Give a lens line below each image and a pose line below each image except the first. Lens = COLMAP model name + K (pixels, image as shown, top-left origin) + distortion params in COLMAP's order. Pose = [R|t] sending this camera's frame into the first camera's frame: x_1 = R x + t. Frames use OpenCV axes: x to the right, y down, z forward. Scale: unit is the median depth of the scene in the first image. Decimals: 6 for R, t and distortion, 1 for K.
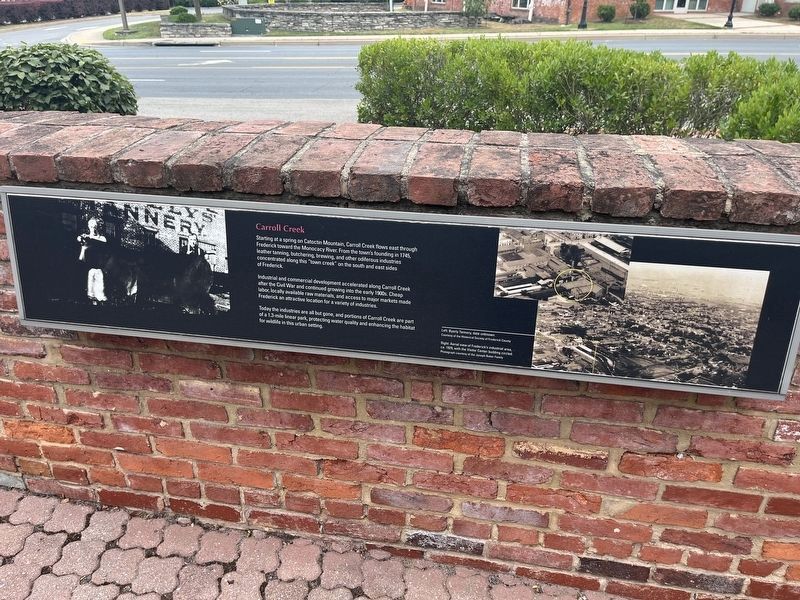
lens RADIAL K [[602.7, 0, 396.5], [0, 602.7, 300.7], [0, 0, 1]] dist [0.073233, -0.099132]
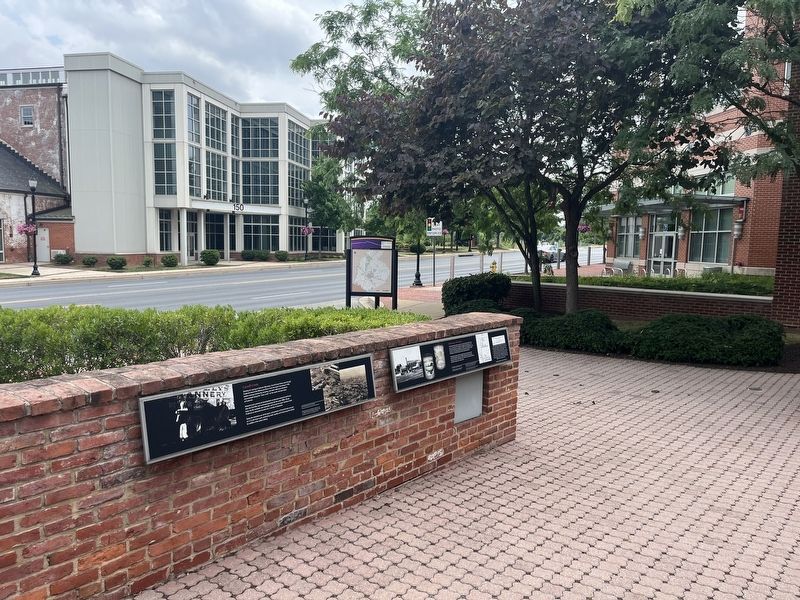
lens RADIAL K [[602.7, 0, 396.5], [0, 602.7, 300.7], [0, 0, 1]] dist [0.073233, -0.099132]
pose [[0.509114, -0.081426, 0.856839, -1.764796], [0.386698, 0.911022, -0.143192, 0.144786], [-0.768939, 0.404239, 0.495301, -0.835058]]
